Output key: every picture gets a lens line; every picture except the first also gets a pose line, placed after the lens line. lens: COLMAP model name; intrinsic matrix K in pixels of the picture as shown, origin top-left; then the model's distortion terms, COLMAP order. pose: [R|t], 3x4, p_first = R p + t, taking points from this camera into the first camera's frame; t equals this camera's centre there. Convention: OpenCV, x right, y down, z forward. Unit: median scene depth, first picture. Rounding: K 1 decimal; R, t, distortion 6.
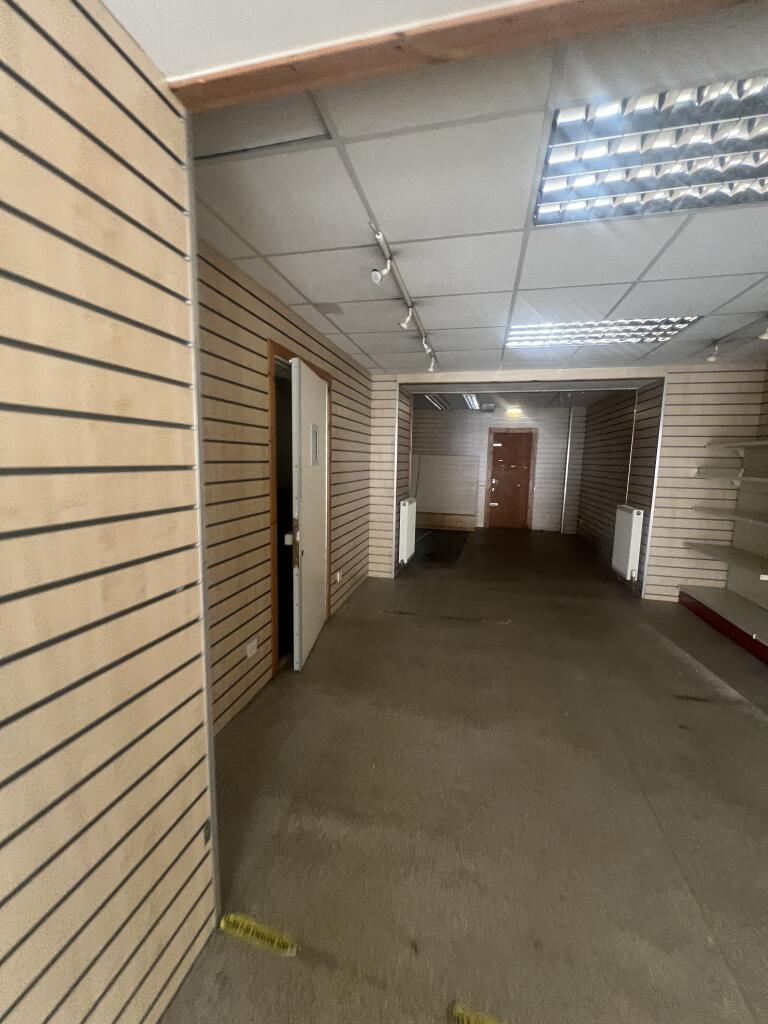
lens RADIAL K [[409.9, 0, 383.3], [0, 409.9, 510.2], [0, 0, 1]] dist [0.001707, -0.001422]
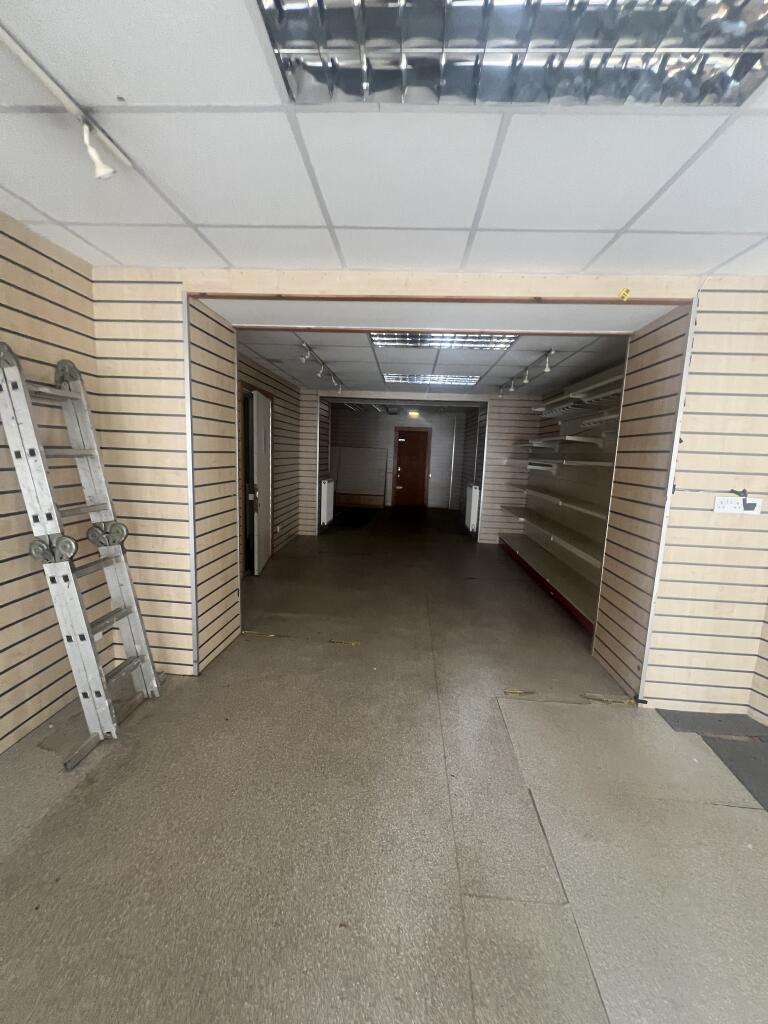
lens RADIAL K [[409.9, 0, 382.2], [0, 409.9, 512.7], [0, 0, 1]] dist [0.001707, -0.001422]
pose [[0.985649, -0.006581, 0.168679, 0.010052], [0.001931, 0.999614, 0.027713, 0.057658], [-0.168796, -0.026990, 0.985281, -0.477724]]
